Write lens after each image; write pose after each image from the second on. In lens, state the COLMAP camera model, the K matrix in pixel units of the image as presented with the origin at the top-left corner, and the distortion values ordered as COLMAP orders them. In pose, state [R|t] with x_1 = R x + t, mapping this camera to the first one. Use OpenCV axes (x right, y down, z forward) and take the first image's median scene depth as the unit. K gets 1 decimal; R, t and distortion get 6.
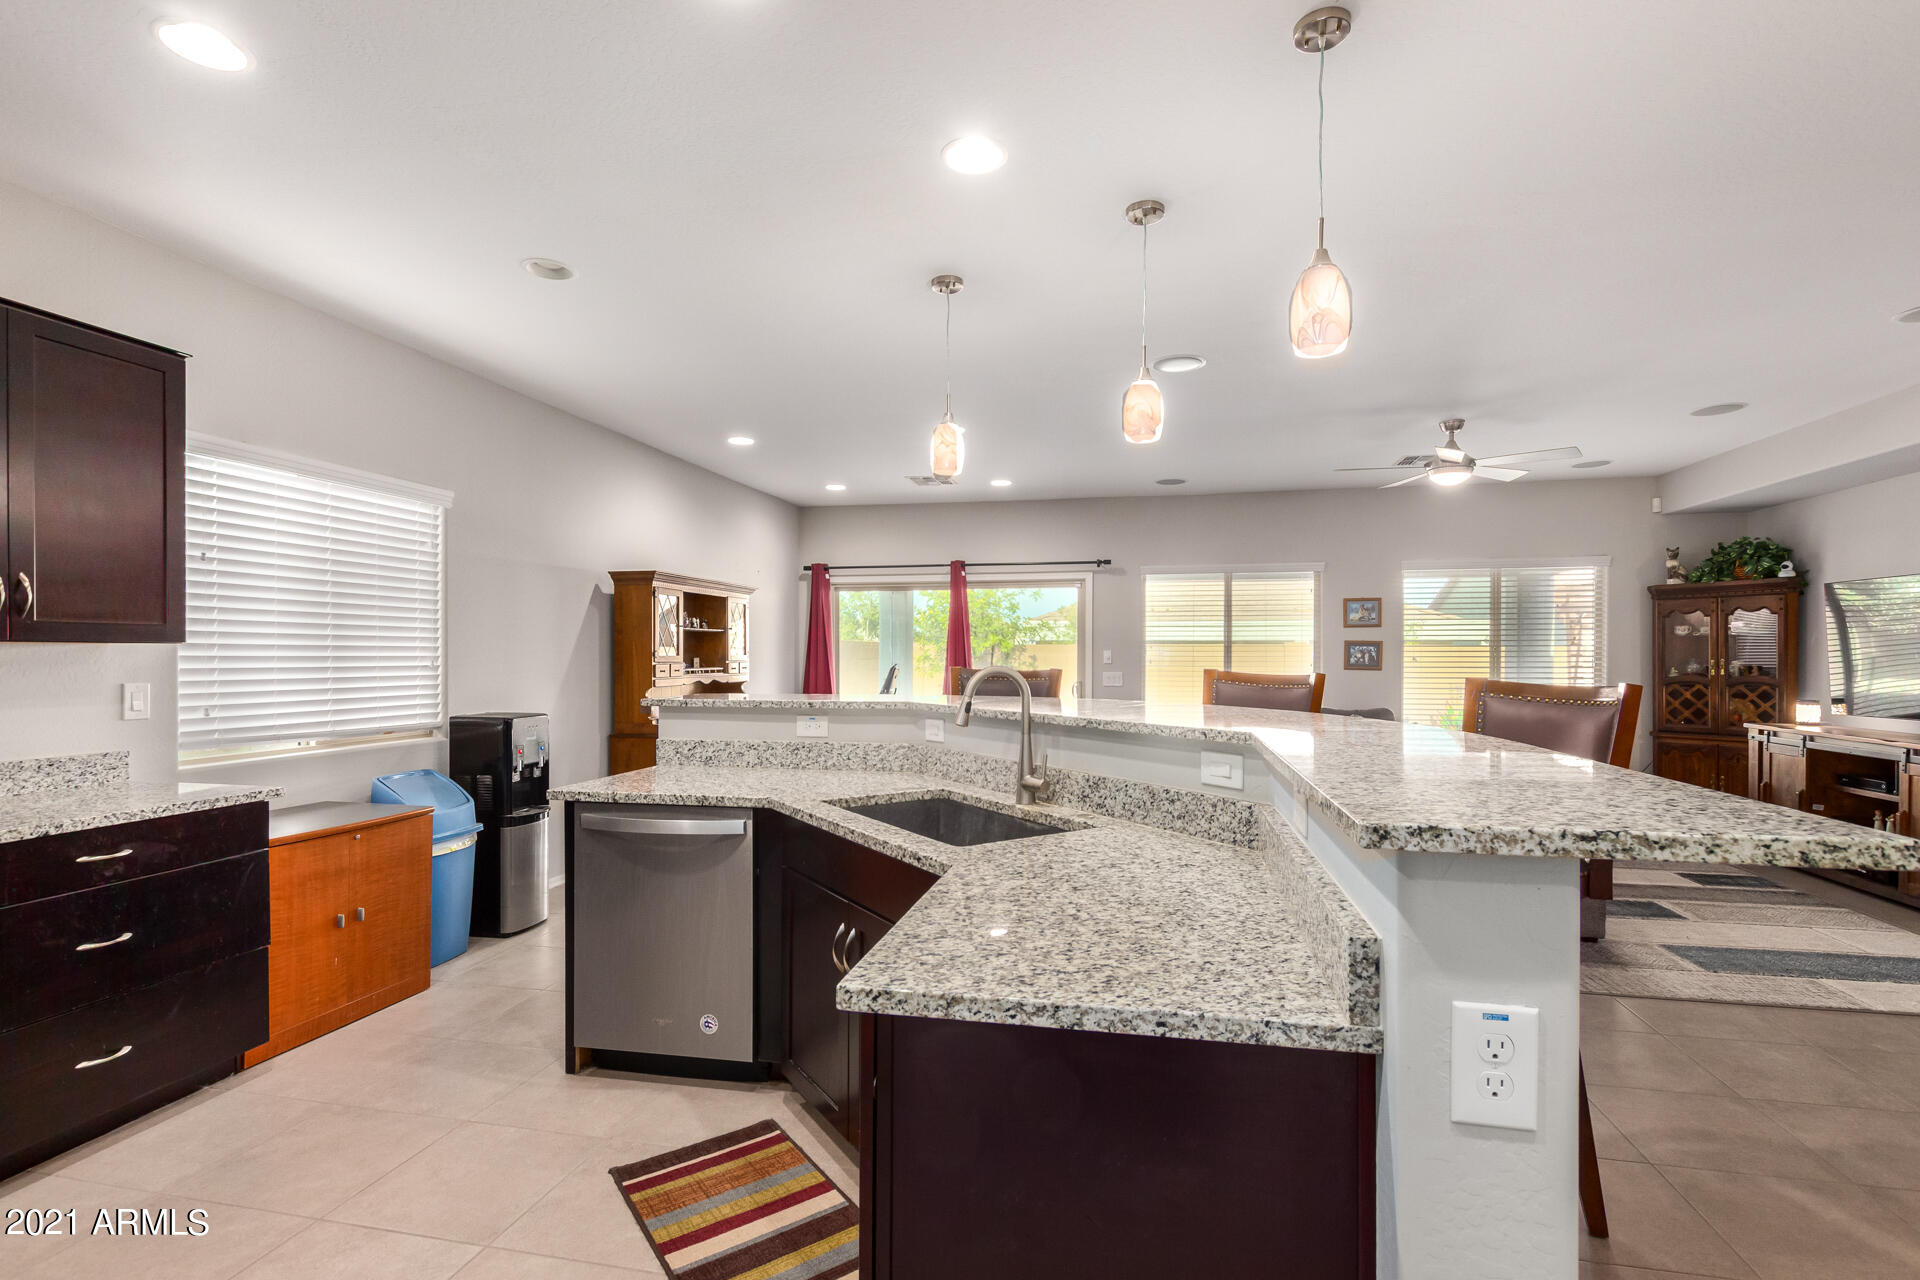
lens RADIAL K [[900.8, 0, 984.9], [0, 900.8, 660.9], [0, 0, 1]] dist [0.008228, -0.001007]
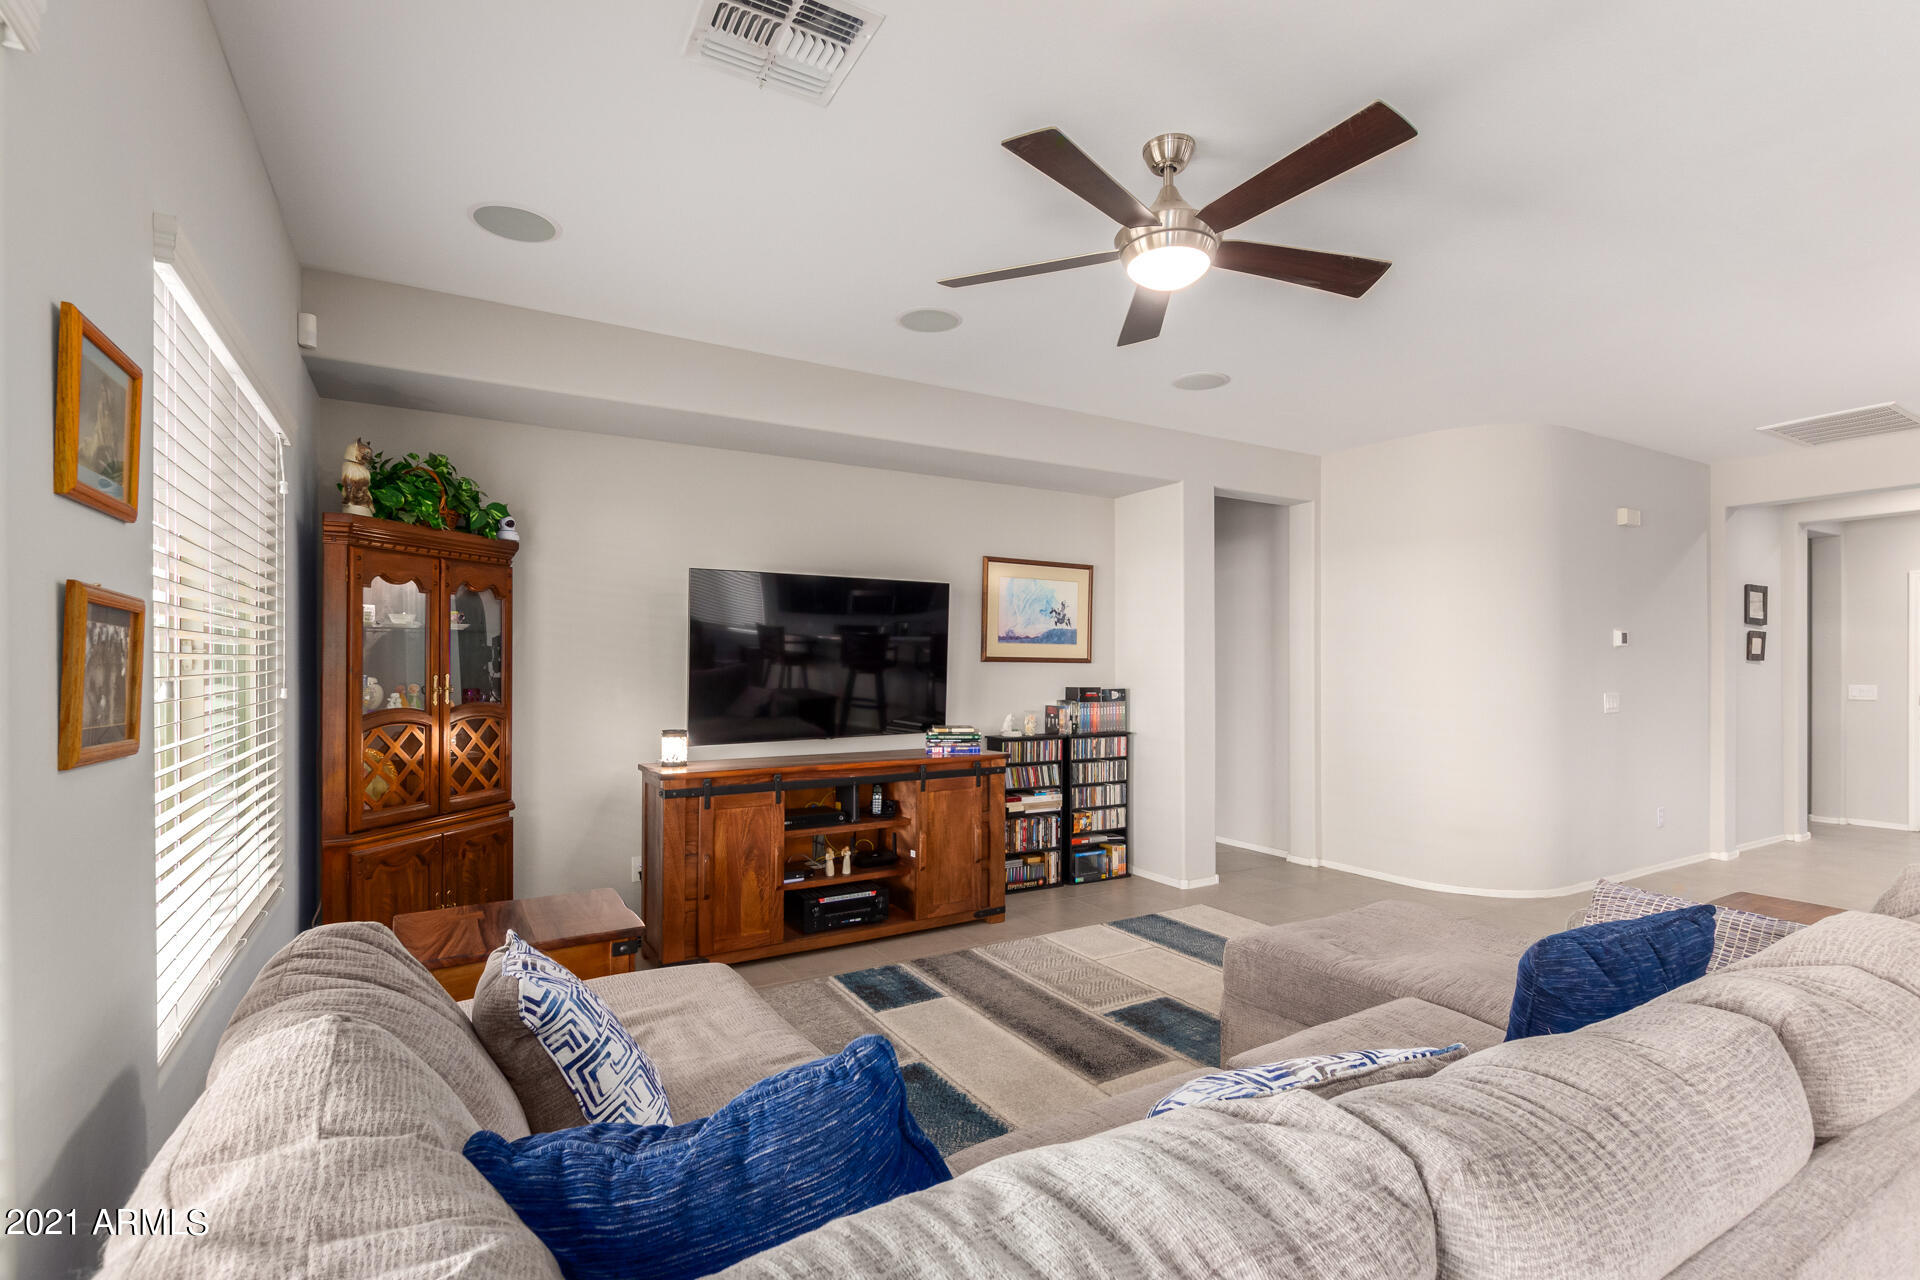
lens RADIAL K [[889.4, 0, 972.0], [0, 889.4, 652.9], [0, 0, 1]] dist [0.000432, -0.000274]
pose [[-0.671850, 0.006243, 0.740661, 0.214915], [0.003434, 0.999980, -0.005314, -0.010825], [-0.740679, -0.001027, -0.671858, 1.148473]]
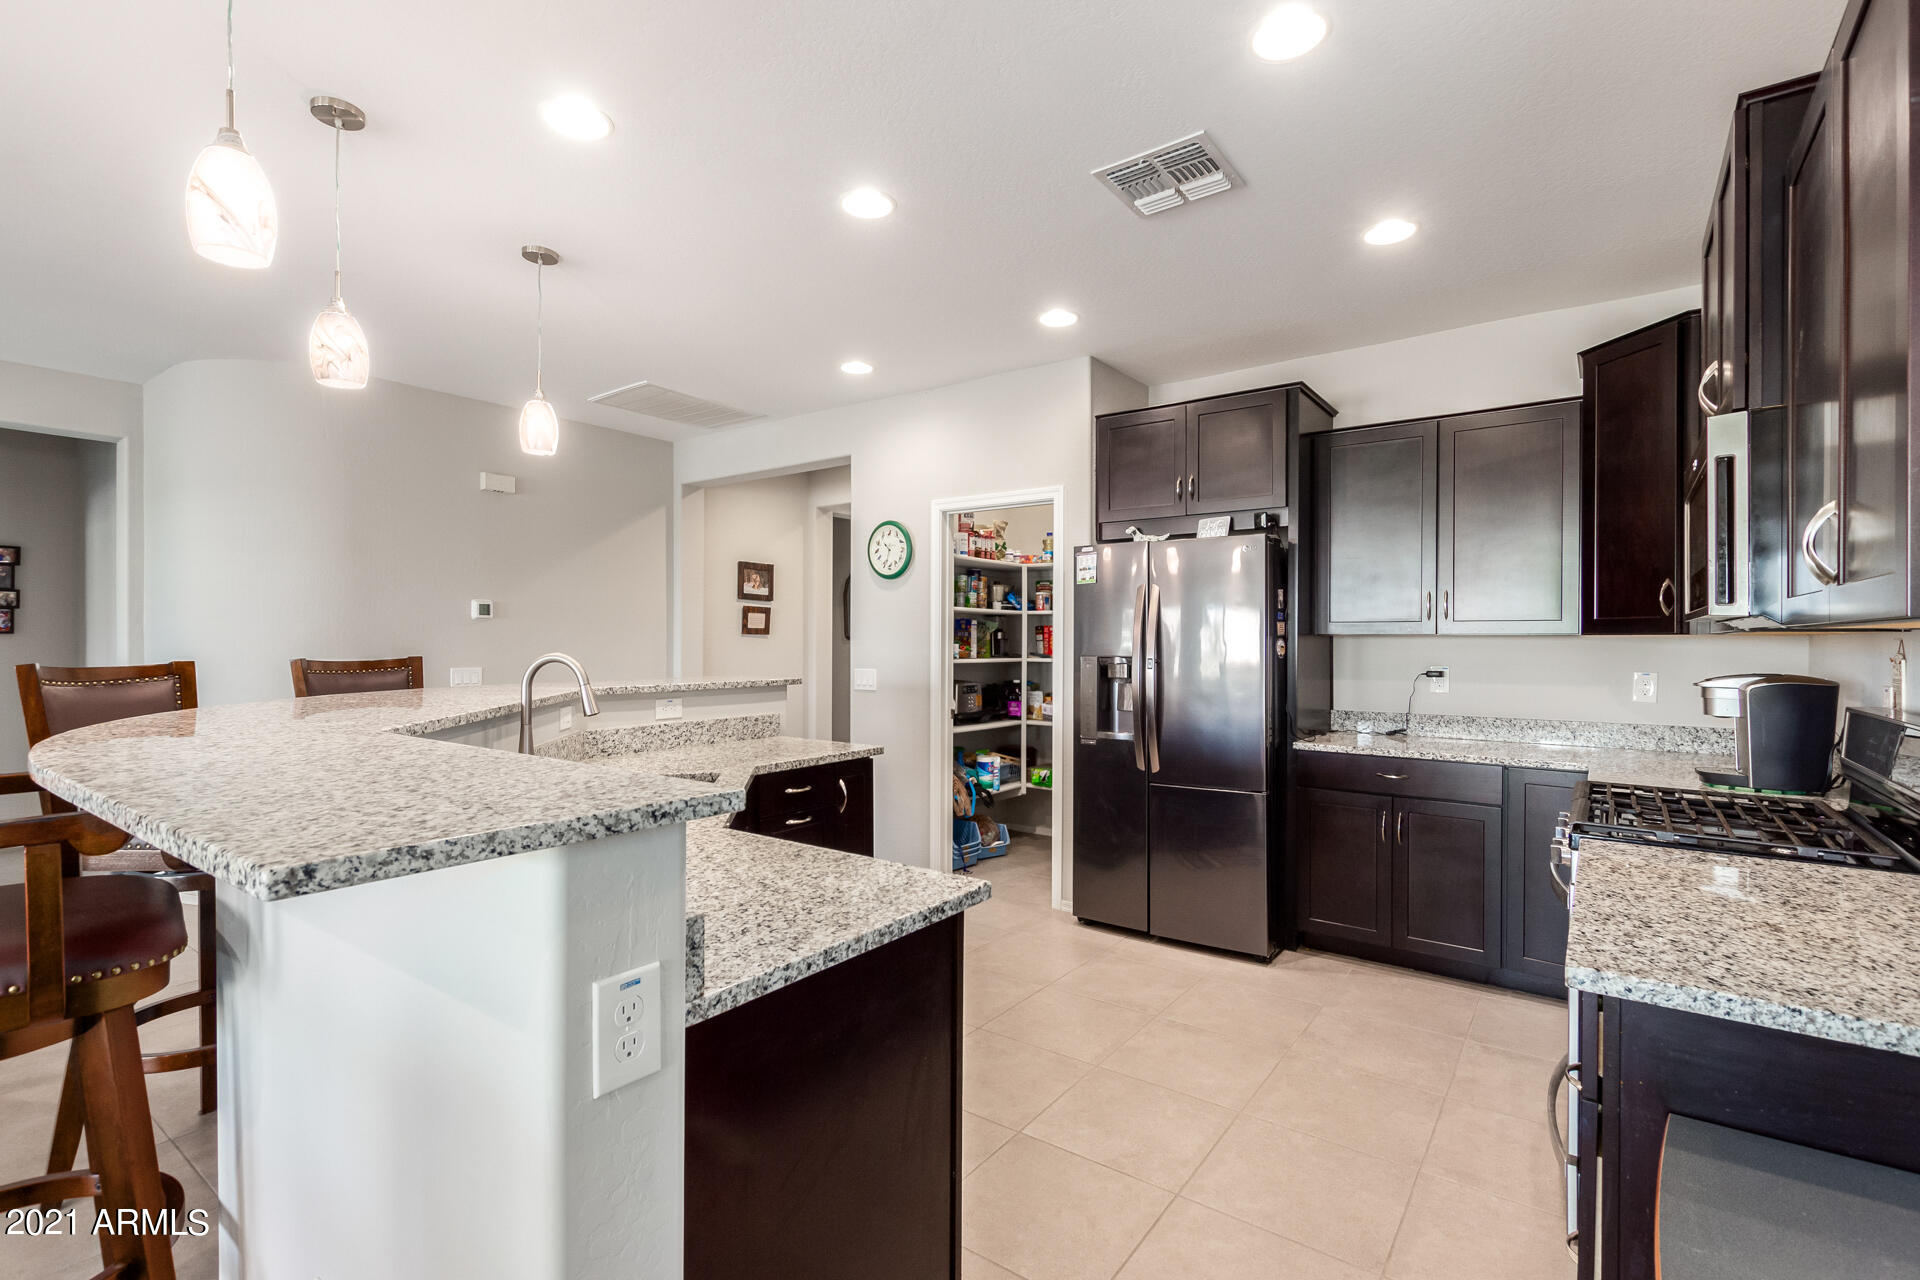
lens RADIAL K [[889.4, 0, 972.0], [0, 889.4, 652.9], [0, 0, 1]] dist [0.000432, -0.000274]
pose [[-0.910165, -0.010129, 0.414123, -0.318935], [-0.000811, 0.999743, 0.022669, -0.006753], [-0.414246, 0.020297, -0.909939, 0.677302]]
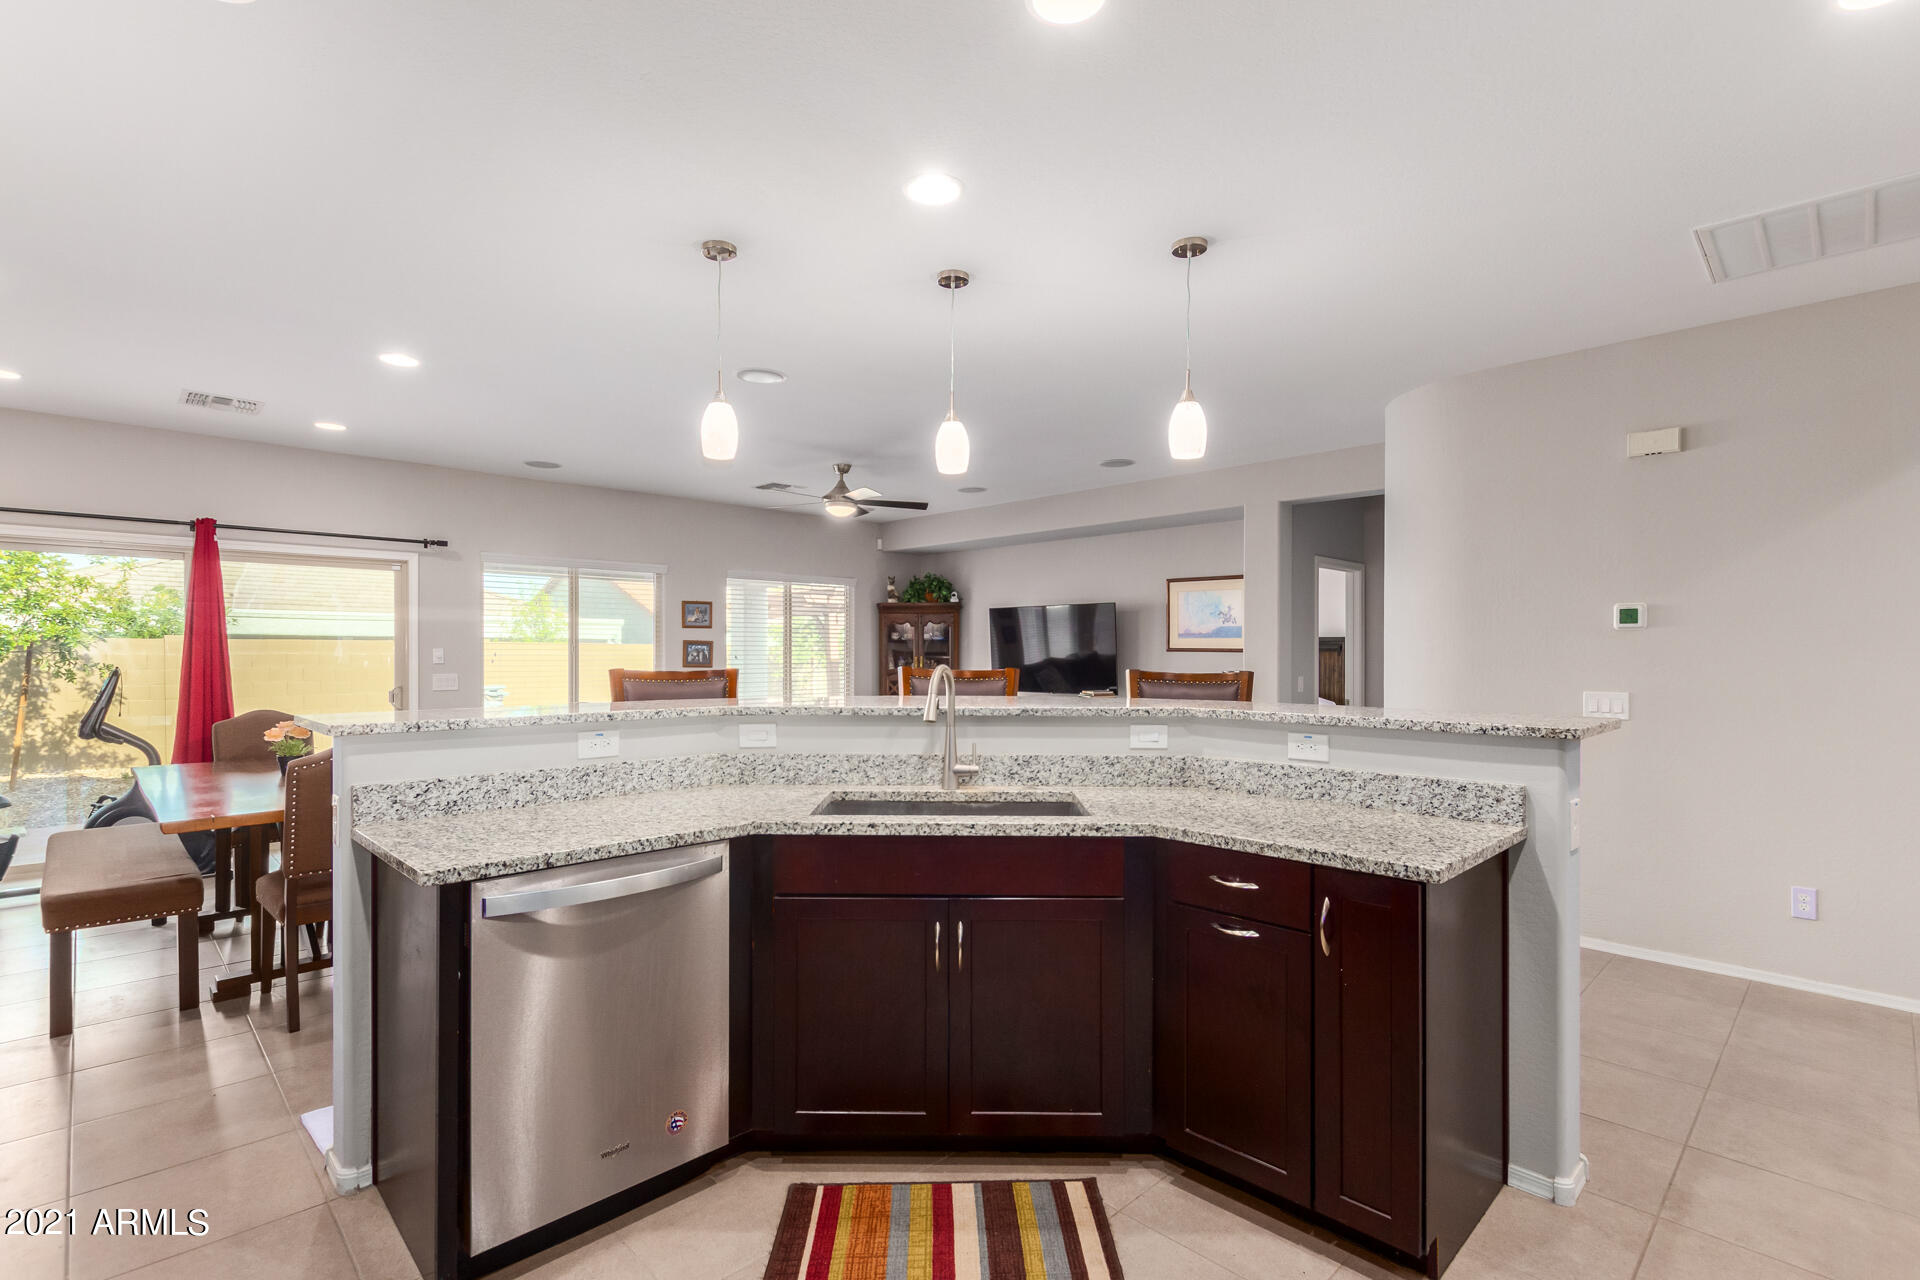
lens RADIAL K [[897.6, 0, 947.5], [0, 897.6, 657.0], [0, 0, 1]] dist [0.018578, 0.000102]
pose [[0.566380, -0.004060, 0.824134, -0.358110], [0.005061, 0.999986, 0.001449, -0.002652], [-0.824129, 0.003350, 0.566393, 0.153387]]
